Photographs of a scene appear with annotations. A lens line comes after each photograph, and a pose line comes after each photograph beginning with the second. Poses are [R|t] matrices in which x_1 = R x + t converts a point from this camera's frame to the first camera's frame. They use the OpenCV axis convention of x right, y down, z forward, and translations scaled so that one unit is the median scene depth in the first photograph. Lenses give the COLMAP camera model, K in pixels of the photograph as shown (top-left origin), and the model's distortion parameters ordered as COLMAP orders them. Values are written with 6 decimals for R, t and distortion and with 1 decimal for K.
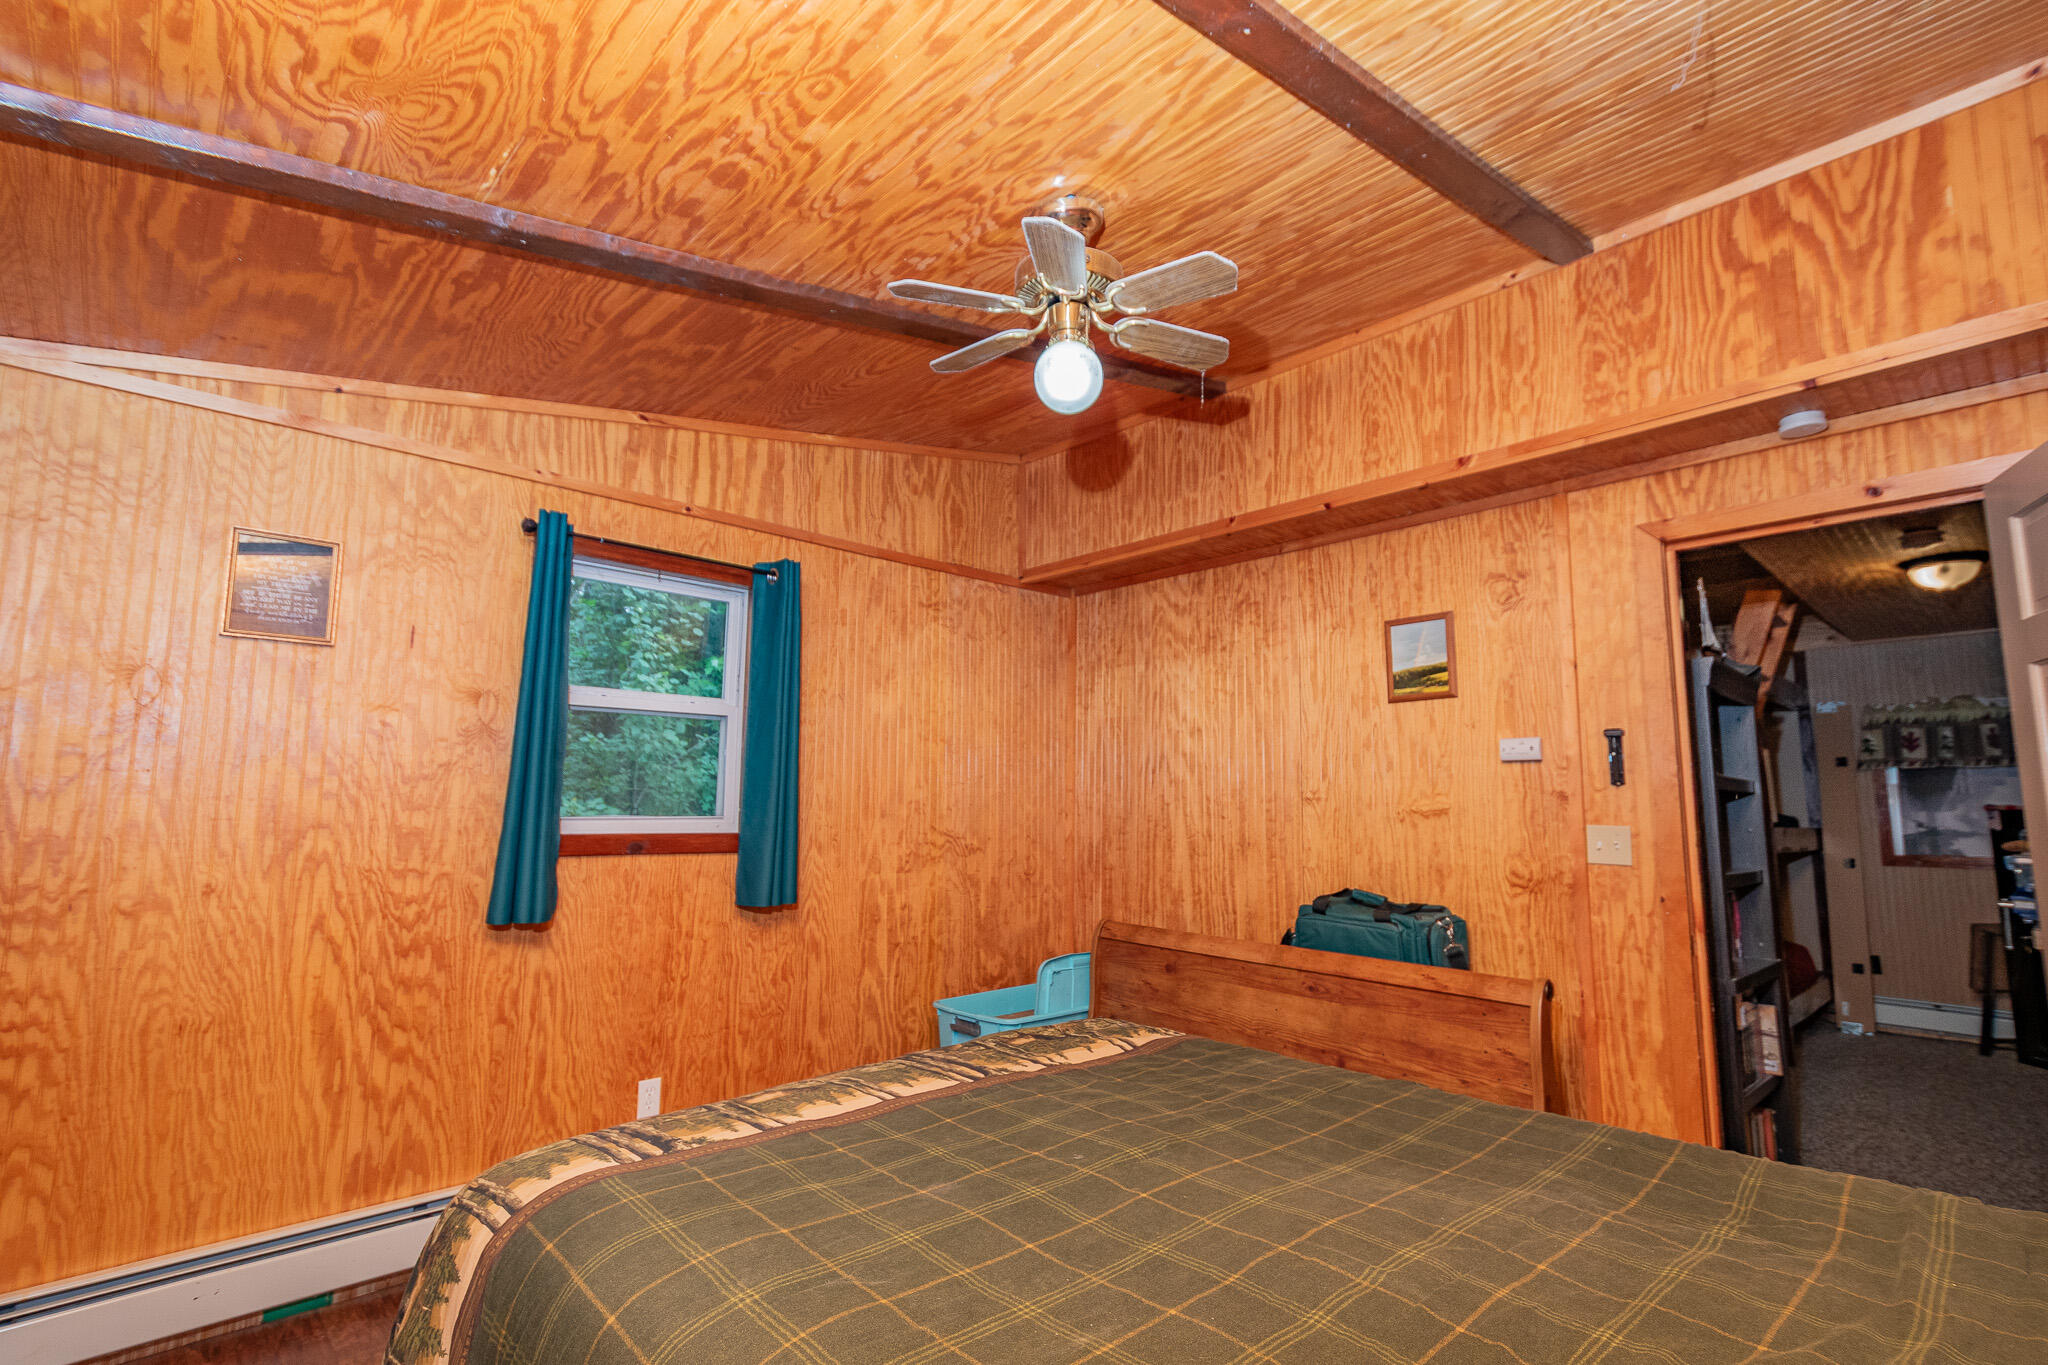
lens RADIAL K [[936.6, 0, 1031.7], [0, 936.6, 690.4], [0, 0, 1]] dist [0.010317, -0.000266]
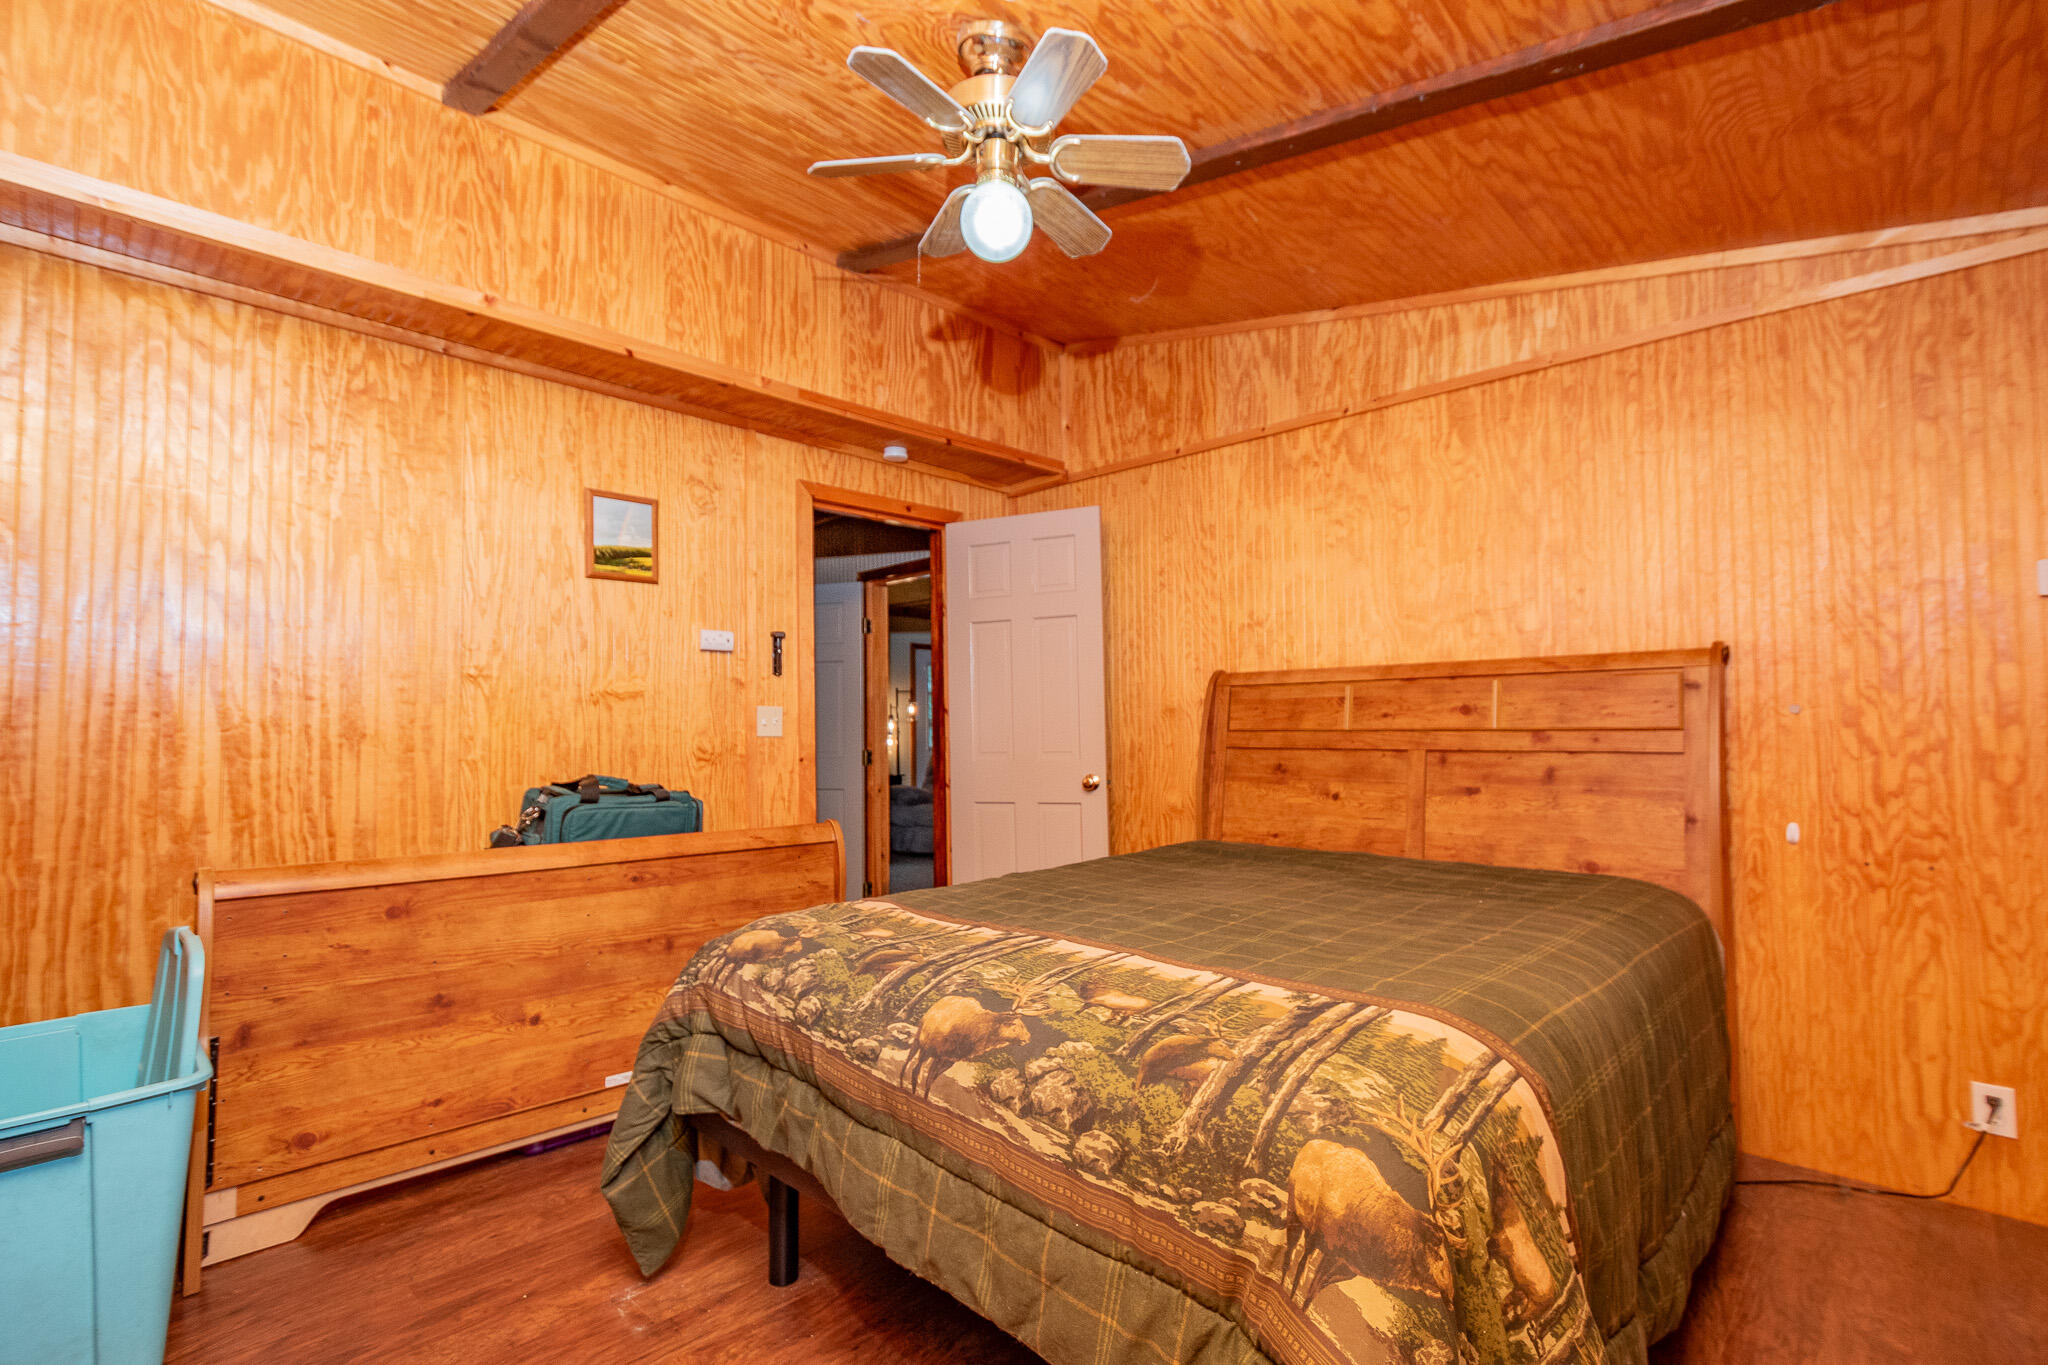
lens RADIAL K [[936.6, 0, 1031.7], [0, 936.6, 690.4], [0, 0, 1]] dist [0.010317, -0.000266]
pose [[-0.047032, 0.033843, 0.998320, -0.631511], [-0.118130, 0.992224, -0.039202, 0.122180], [-0.991884, -0.119775, -0.042668, 0.662492]]
